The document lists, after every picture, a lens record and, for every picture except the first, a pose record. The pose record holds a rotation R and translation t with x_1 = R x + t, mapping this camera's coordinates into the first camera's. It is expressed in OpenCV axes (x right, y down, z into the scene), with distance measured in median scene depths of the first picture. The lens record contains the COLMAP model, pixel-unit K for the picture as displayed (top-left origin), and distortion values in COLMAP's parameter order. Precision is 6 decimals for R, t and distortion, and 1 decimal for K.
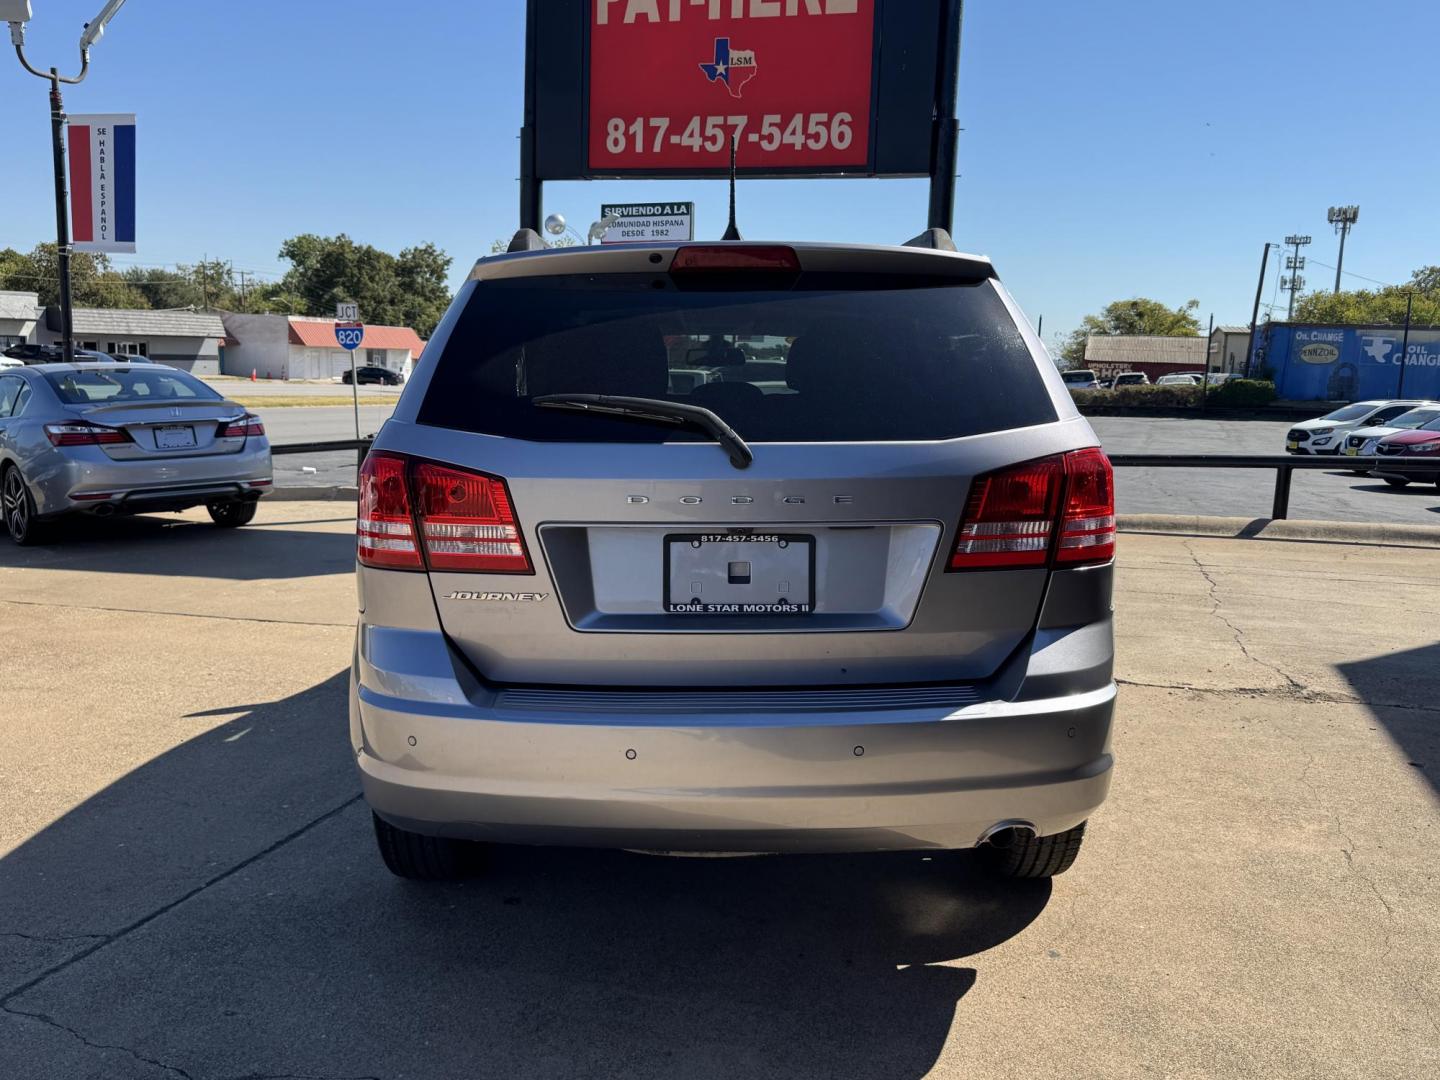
lens RADIAL K [[1902.9, 0, 720.0], [0, 1902.9, 540.0], [0, 0, 1]] dist [0.043916, -0.023769]
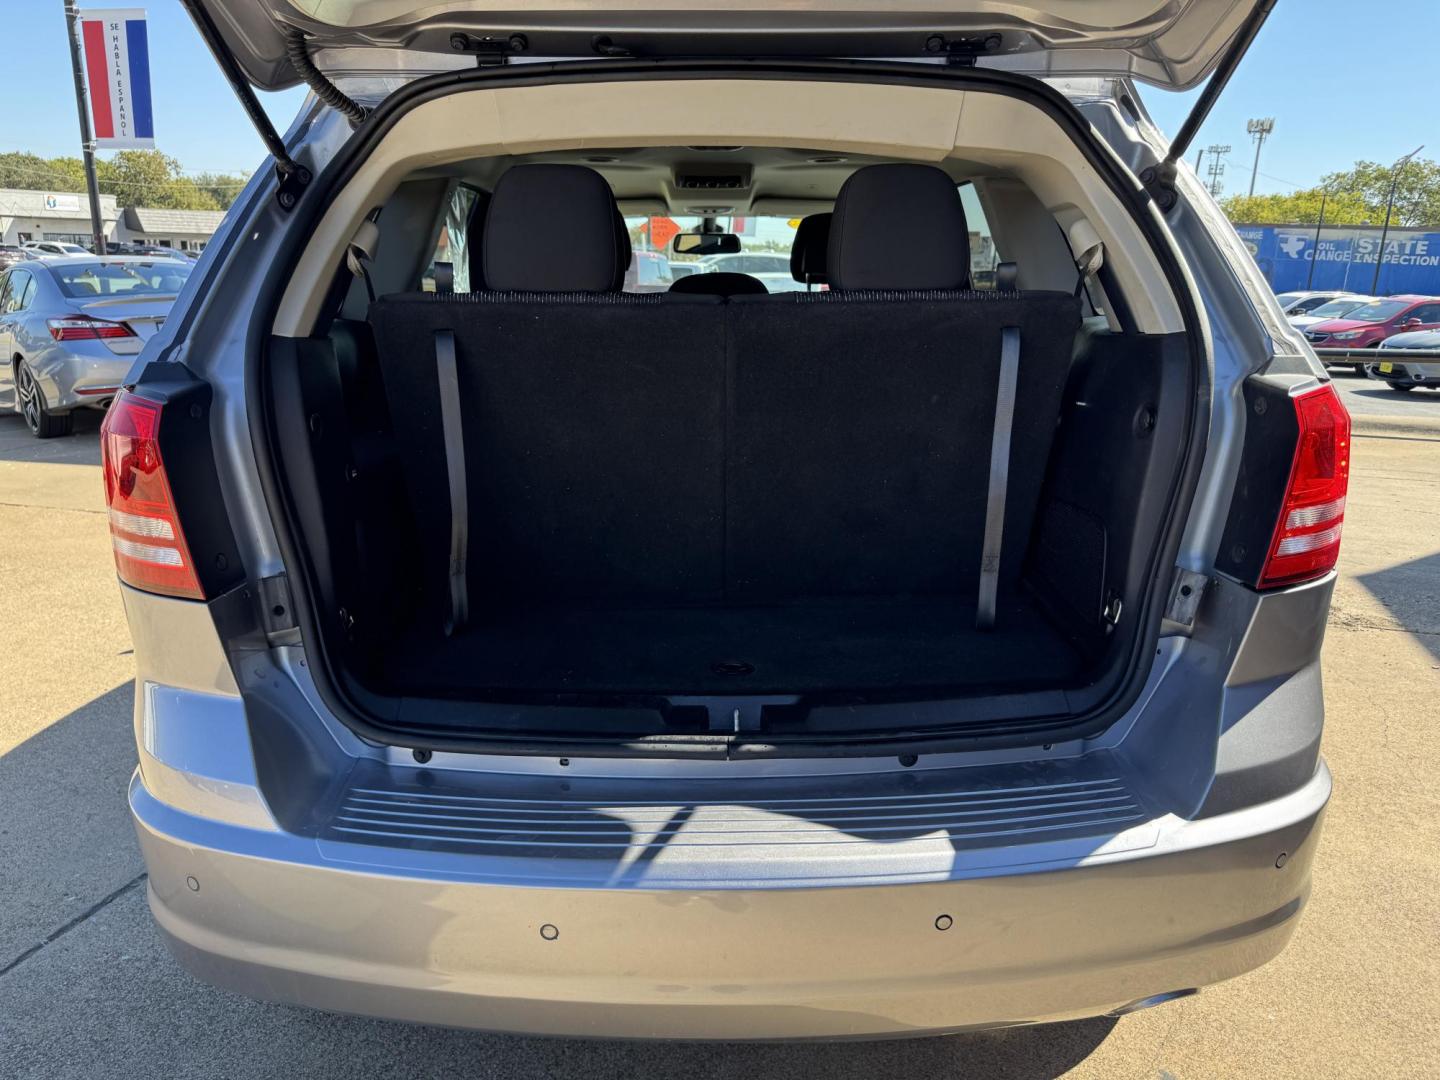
lens RADIAL K [[1207.2, 0, 720.2], [0, 1207.2, 557.9], [0, 0, 1]] dist [0.003912, -0.004069]
pose [[1.000000, -0.000471, 0.000200, 0.002117], [0.000437, 0.989234, 0.146343, -0.024752], [-0.000267, -0.146343, 0.989234, 0.301382]]
